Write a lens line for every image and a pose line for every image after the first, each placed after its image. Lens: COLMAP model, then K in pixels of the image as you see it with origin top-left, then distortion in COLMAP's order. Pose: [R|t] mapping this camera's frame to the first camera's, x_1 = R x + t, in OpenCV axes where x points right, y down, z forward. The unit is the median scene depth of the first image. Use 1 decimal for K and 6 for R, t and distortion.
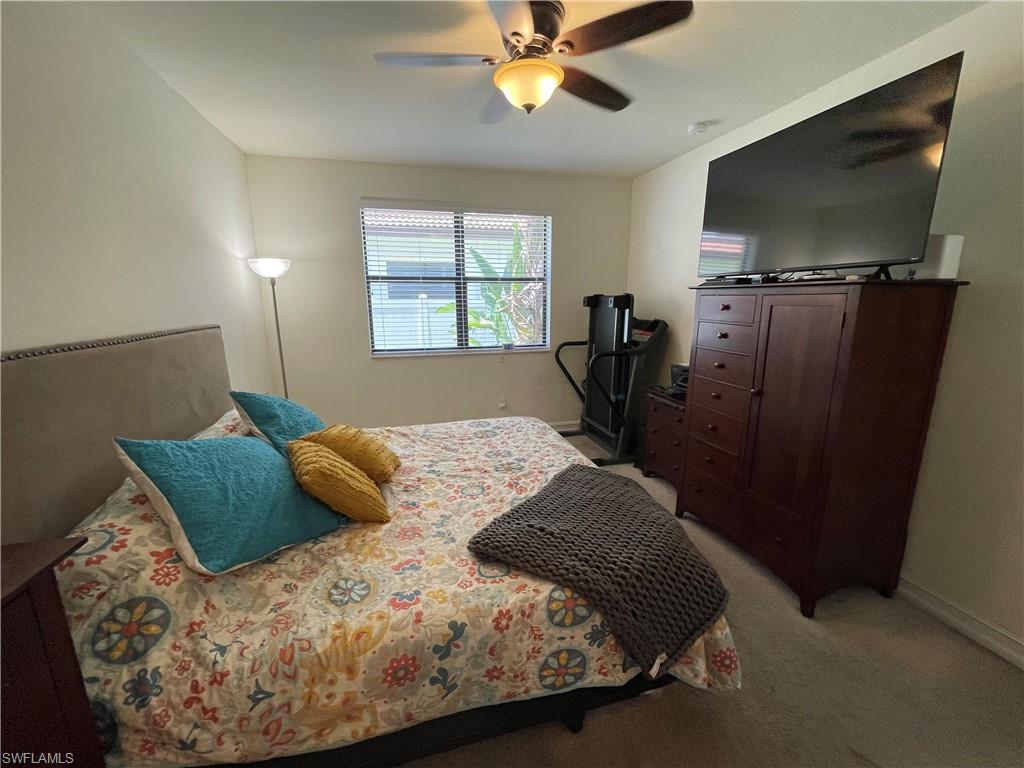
lens RADIAL K [[412.5, 0, 510.2], [0, 412.5, 384.9], [0, 0, 1]] dist [-0.004660, 0.000324]
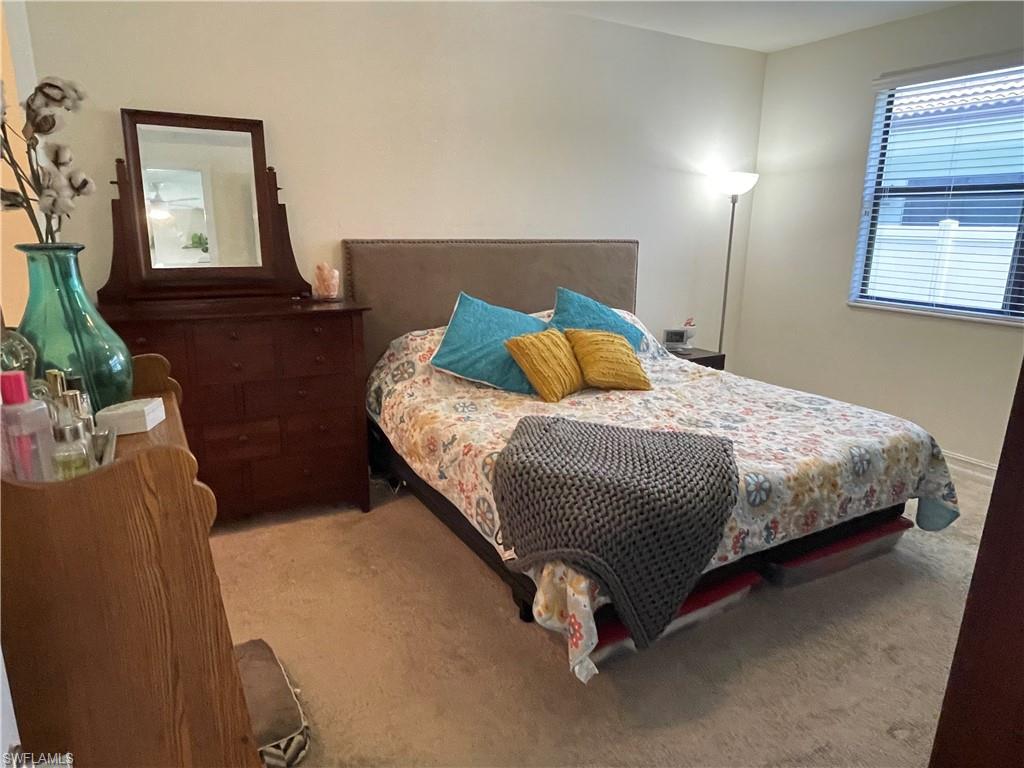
lens RADIAL K [[635.6, 0, 506.9], [0, 635.6, 378.9], [0, 0, 1]] dist [0.004567, 0.000918]
pose [[0.265052, 0.239538, -0.934007, 0.993896], [-0.216748, 0.958663, 0.184353, -0.032534], [0.939557, 0.153581, 0.306015, 0.234005]]
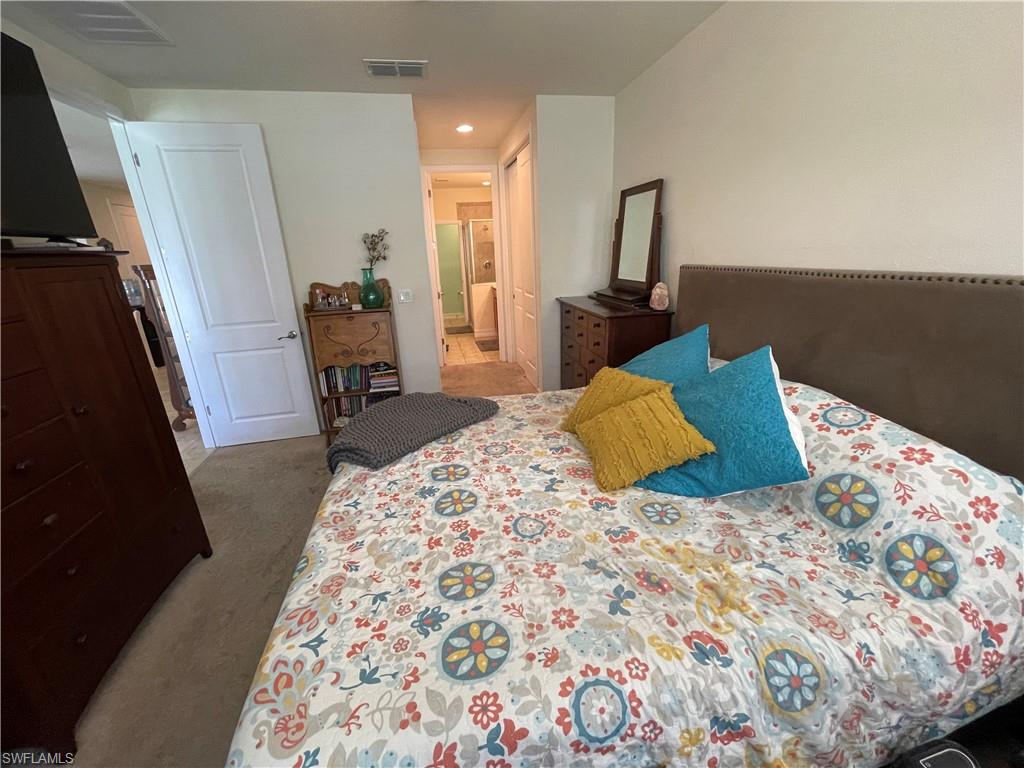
lens RADIAL K [[412.5, 0, 510.2], [0, 412.5, 384.9], [0, 0, 1]] dist [-0.004660, 0.000324]
pose [[-0.997715, 0.020867, 0.064267, -0.161754], [0.050448, 0.862789, 0.503040, -0.312770], [-0.044952, 0.505133, -0.861870, 1.493453]]
